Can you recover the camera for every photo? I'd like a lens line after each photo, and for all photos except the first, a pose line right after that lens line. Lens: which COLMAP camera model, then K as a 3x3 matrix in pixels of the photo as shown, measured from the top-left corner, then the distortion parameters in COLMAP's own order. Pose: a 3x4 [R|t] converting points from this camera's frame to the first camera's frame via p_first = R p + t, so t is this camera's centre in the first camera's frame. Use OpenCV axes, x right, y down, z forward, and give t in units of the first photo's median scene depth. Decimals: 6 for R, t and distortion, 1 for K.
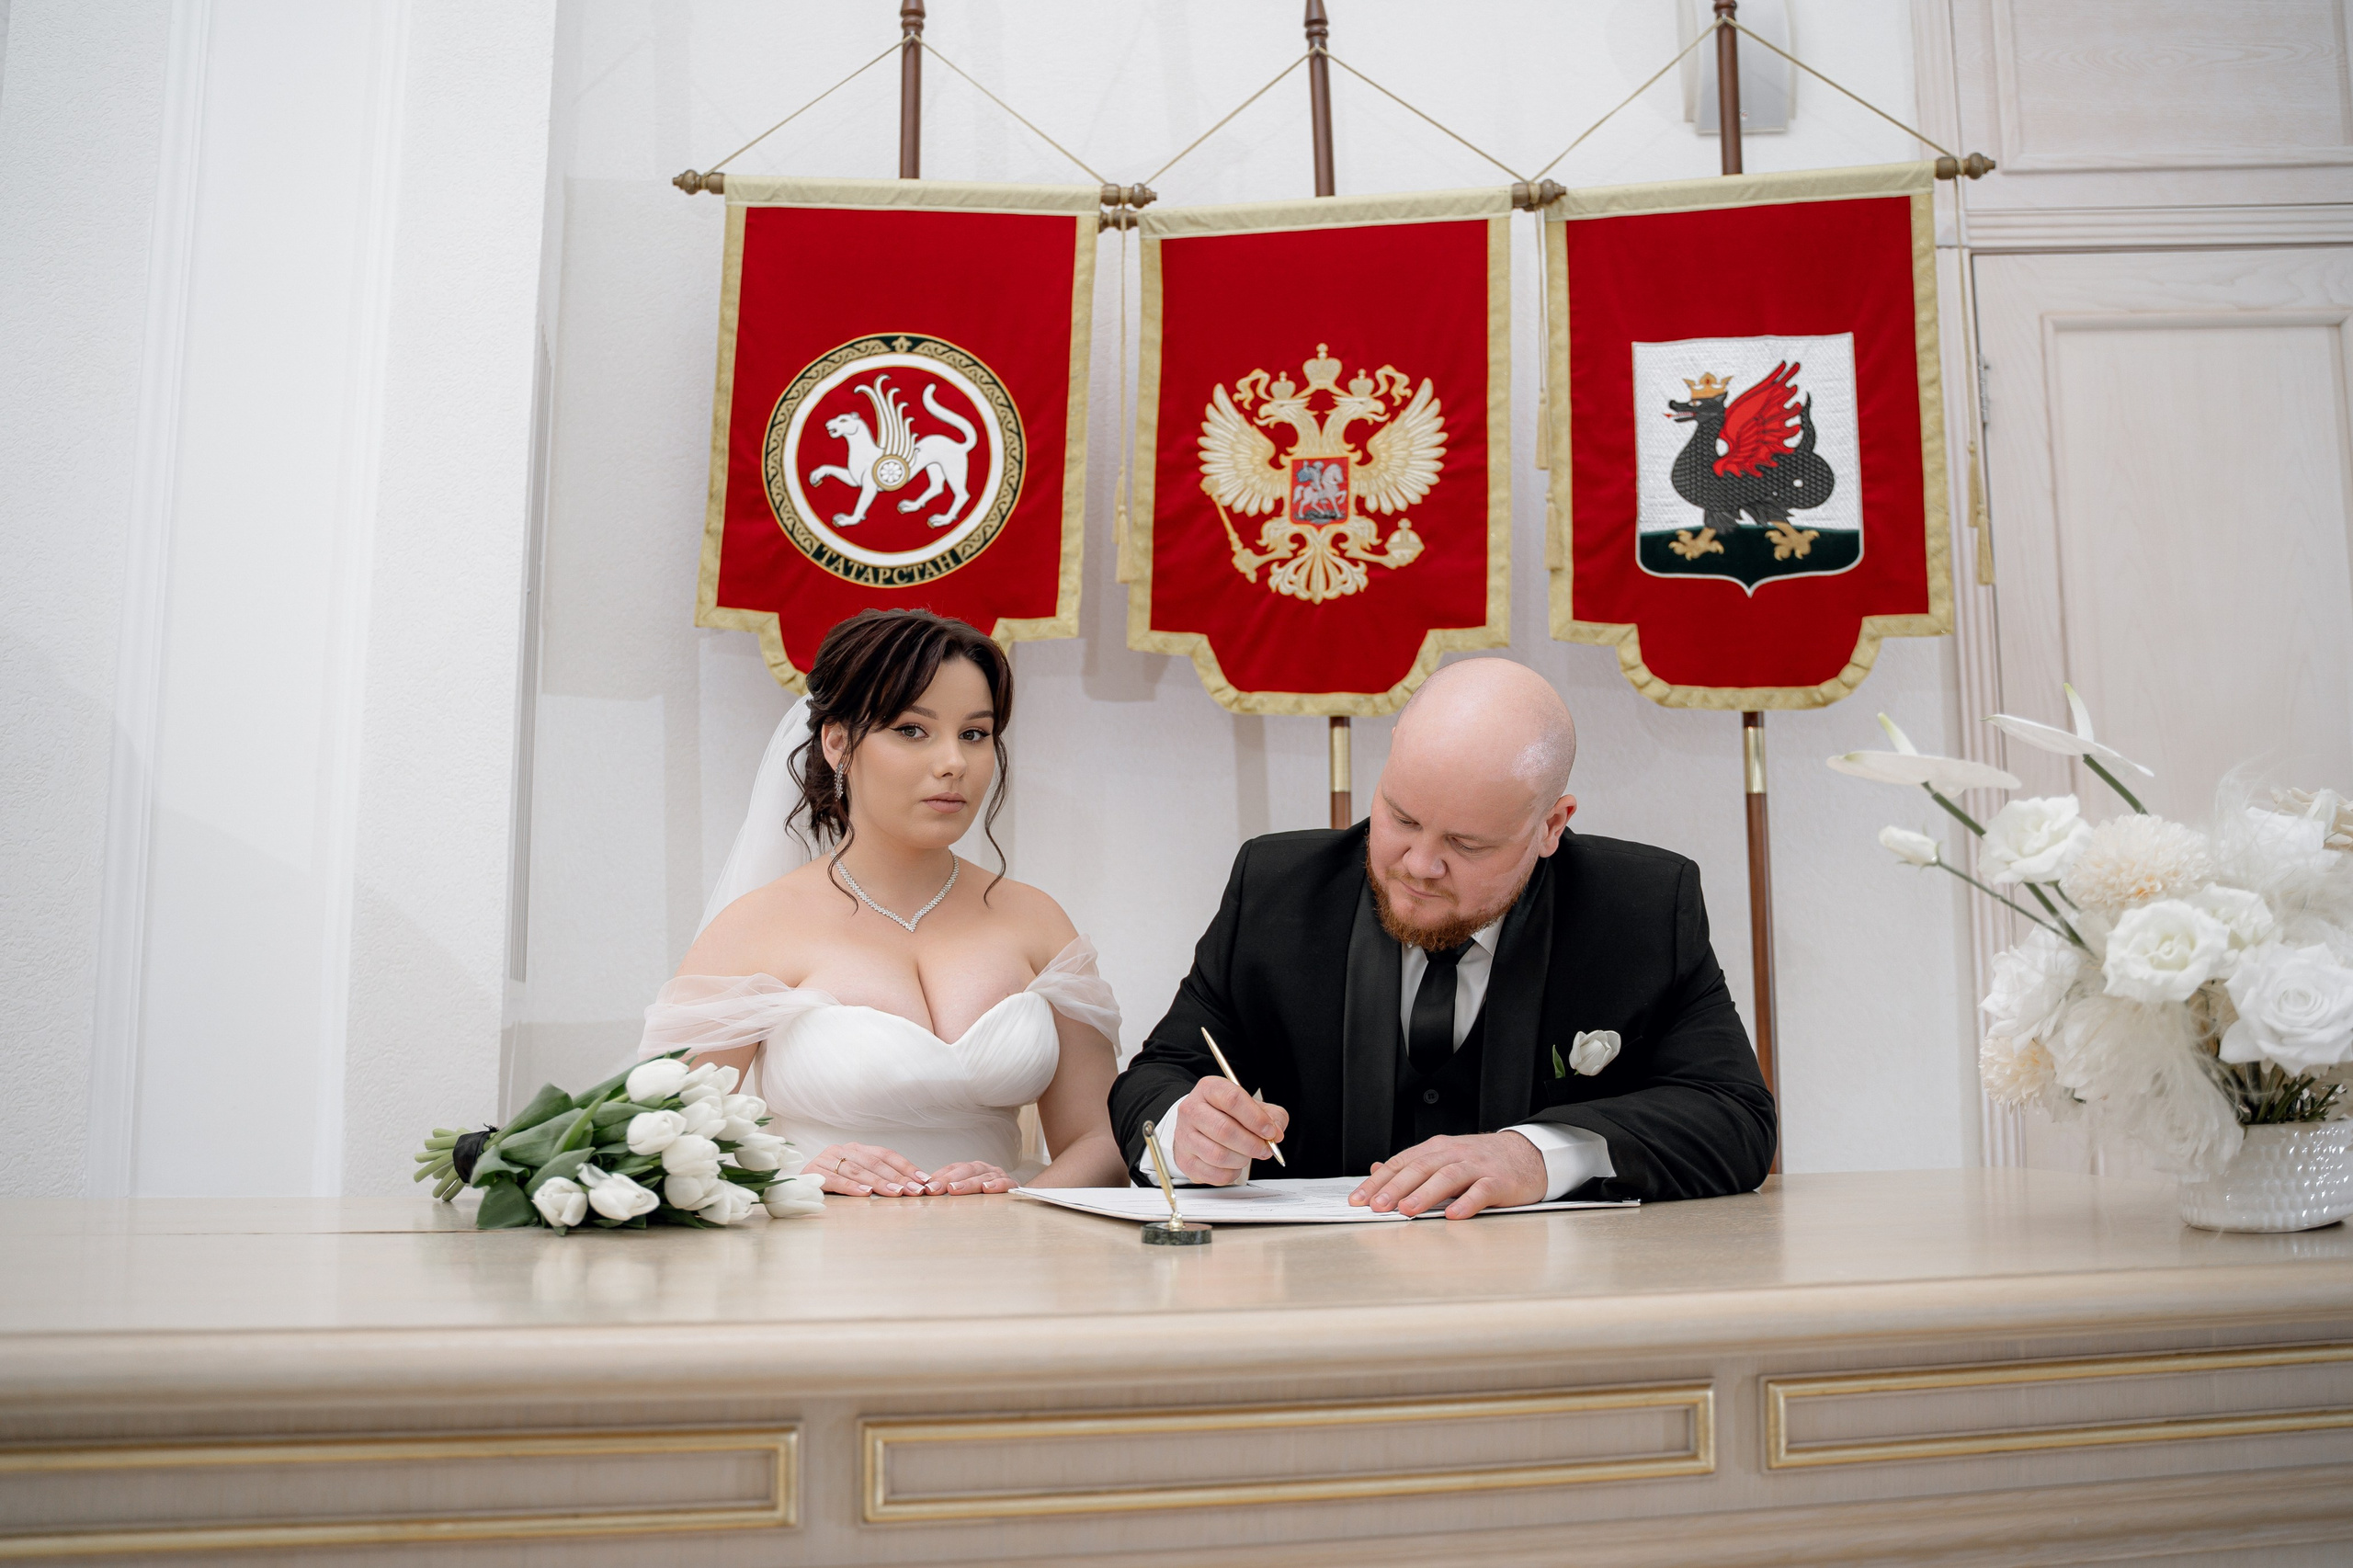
lens RADIAL K [[1899.4, 0, 1171.5], [0, 1899.4, 793.6], [0, 0, 1]] dist [-0.118852, 0.085573]
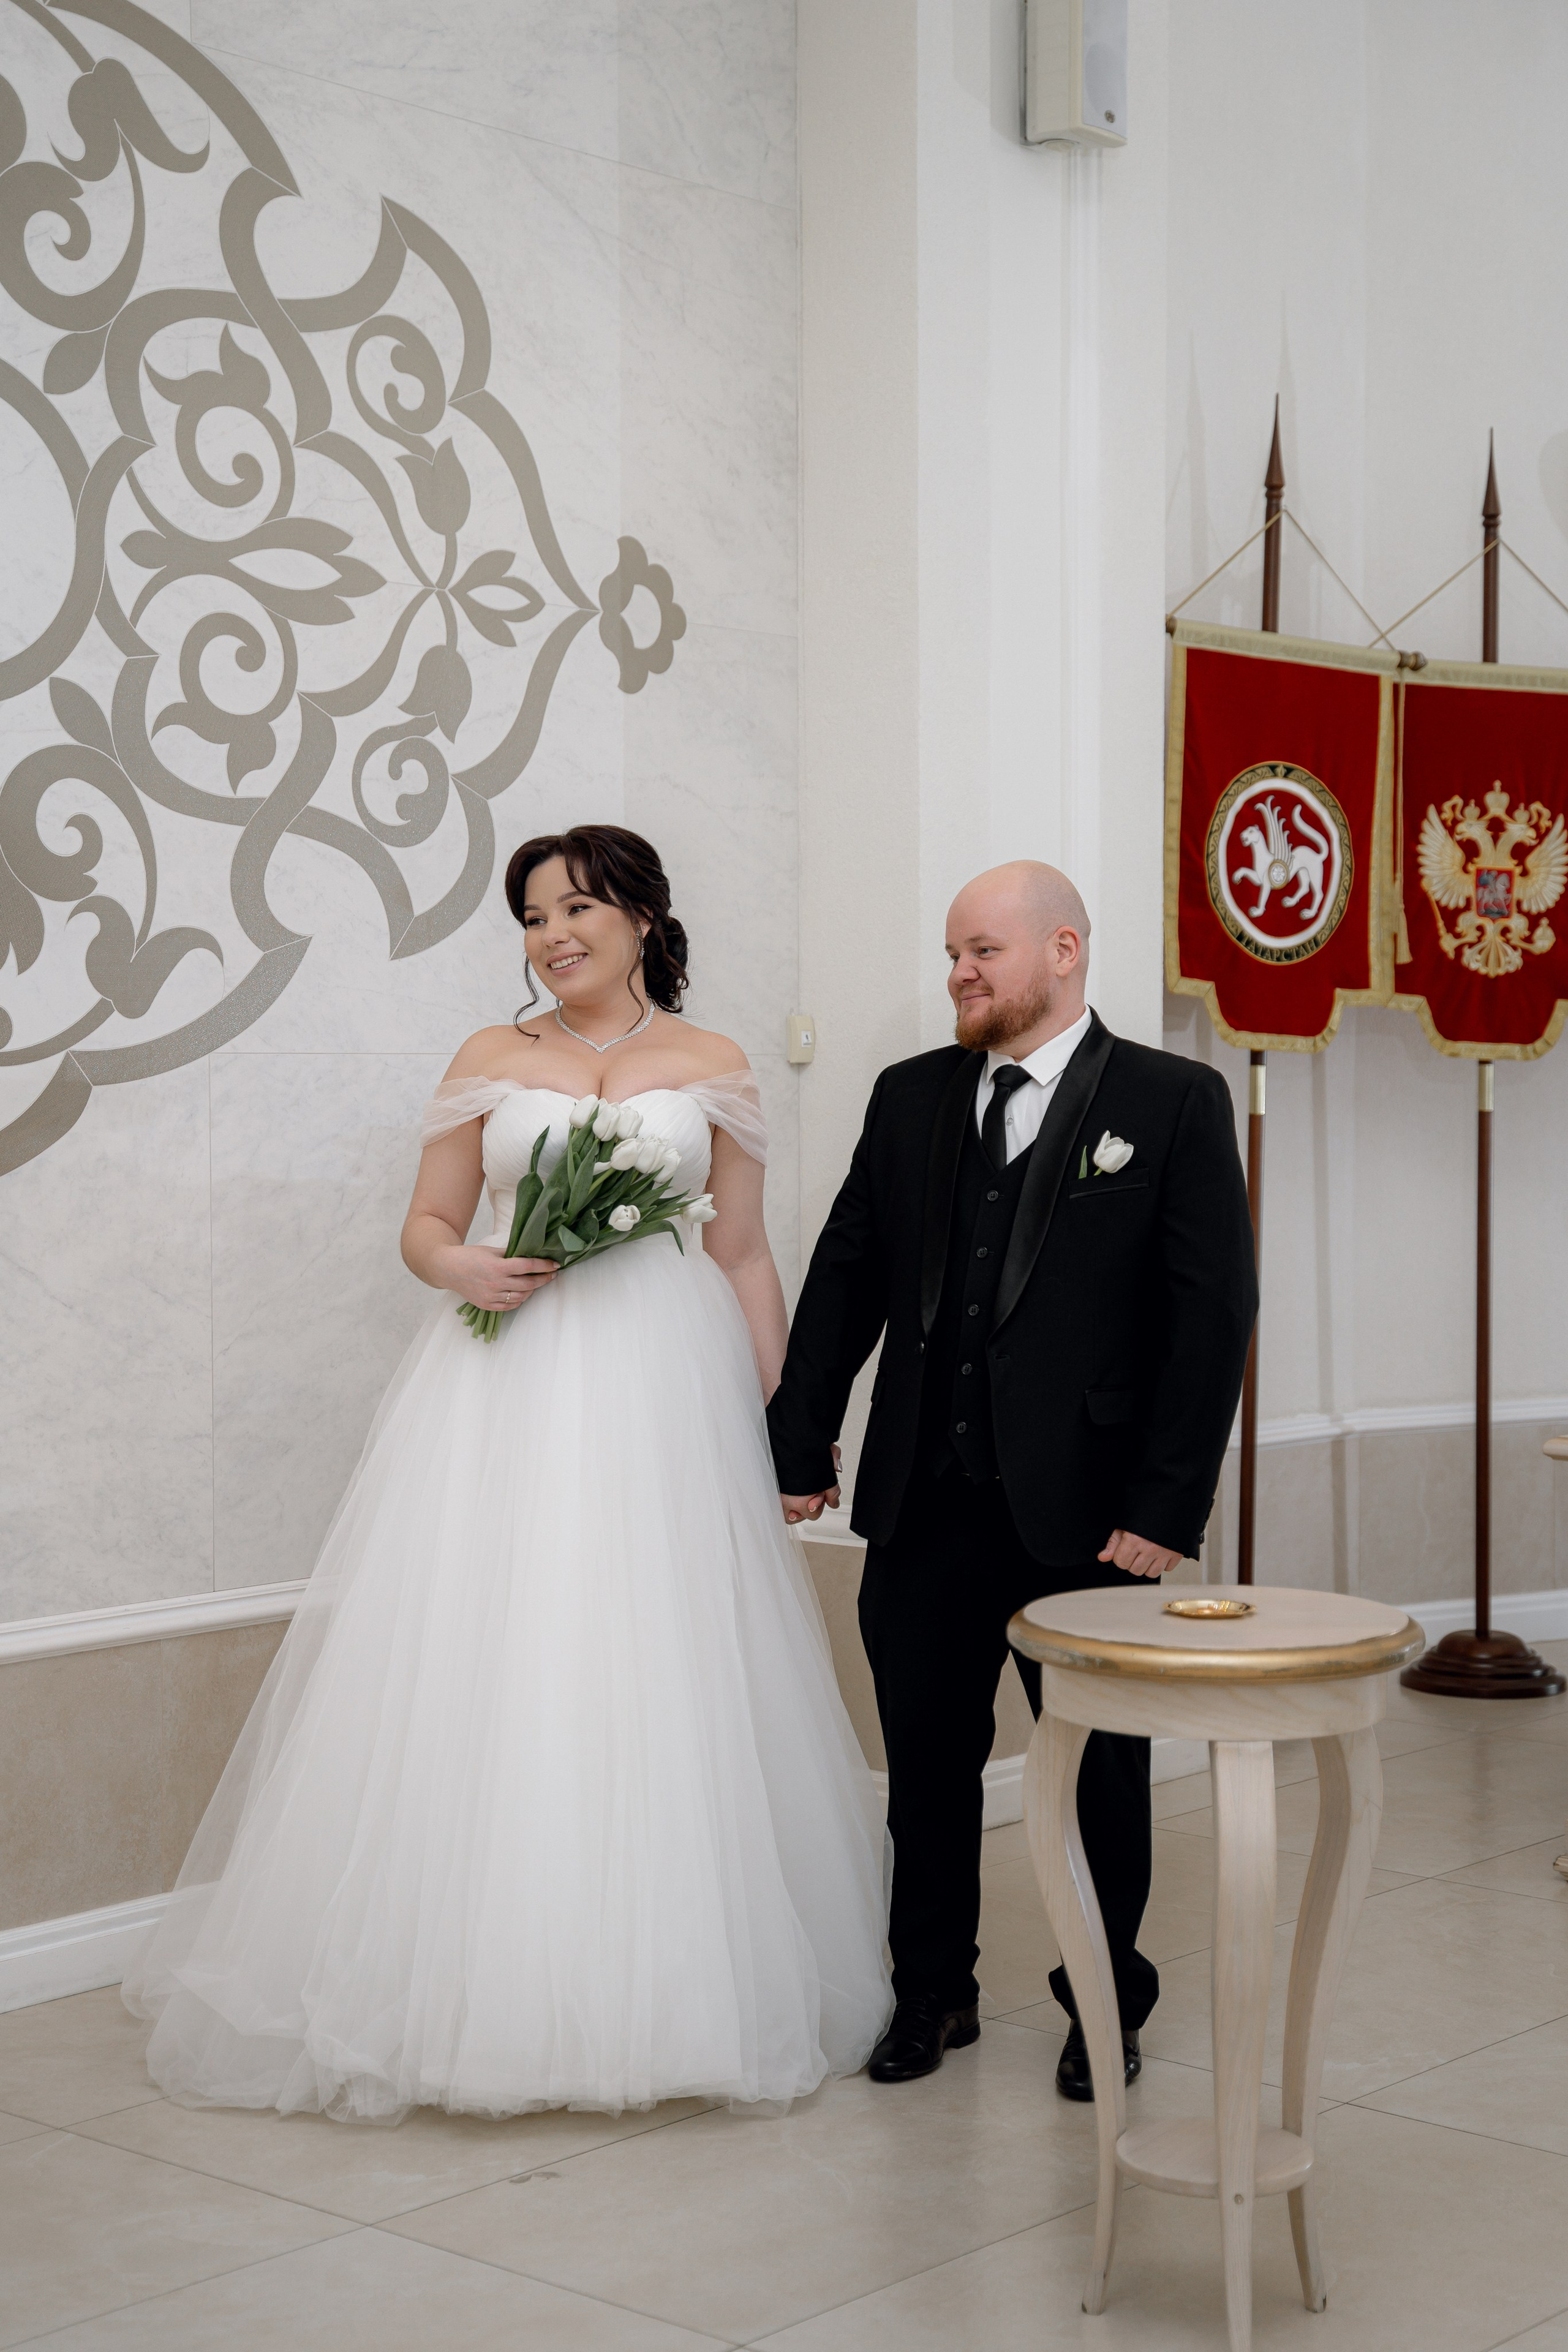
lens RADIAL K [[3512.8, 0, 777.3], [0, 3512.8, 1223.9], [0, 0, 1]] dist [0.120245, 0.000000]
pose [[0.816417, -0.024632, 0.576937, -1.855860], [-0.063714, 0.989148, 0.132392, -0.231820], [-0.573937, -0.144846, 0.805988, -0.816278]]
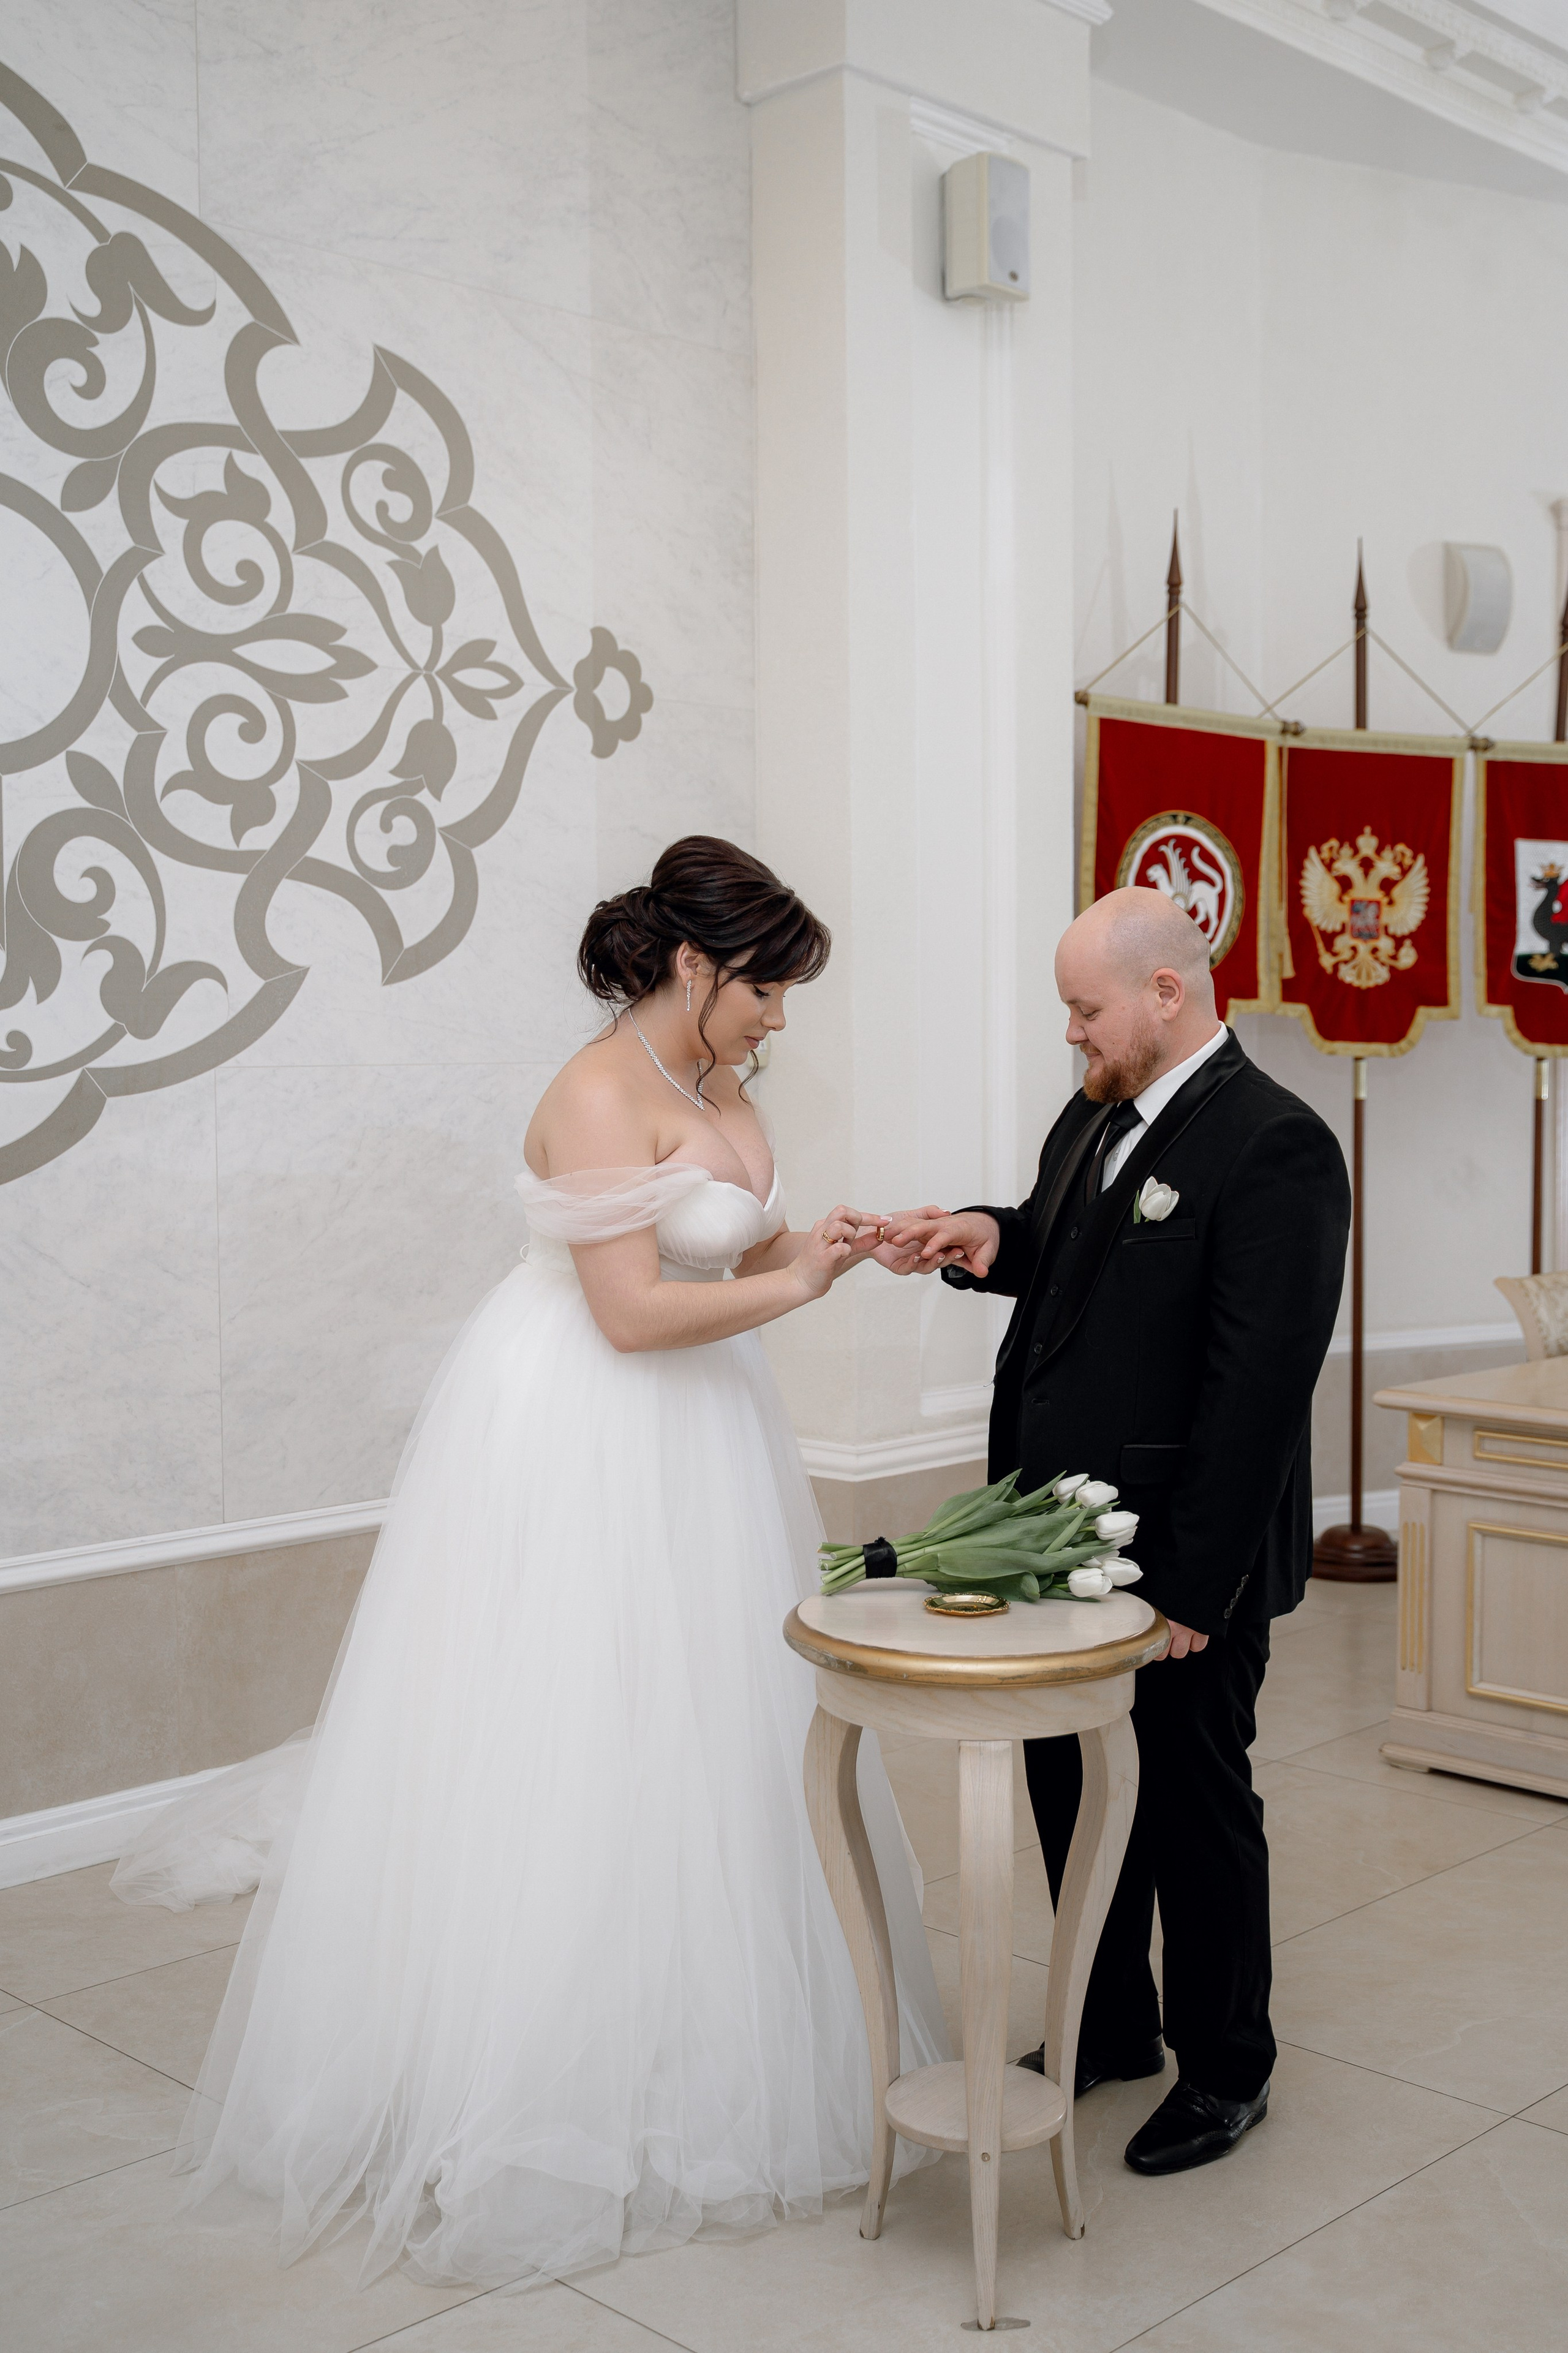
lens RADIAL K [[2578.8, 0, 784.4], [0, 2578.8, 1177.4], [0, 0, 1]] dist [-0.008689, 0.000000]
pose [[0.847930, -0.030676, 0.529220, -1.580597], [-0.055390, 0.987733, 0.146001, -0.241232], [-0.527207, -0.153112, 0.835829, -0.669922]]
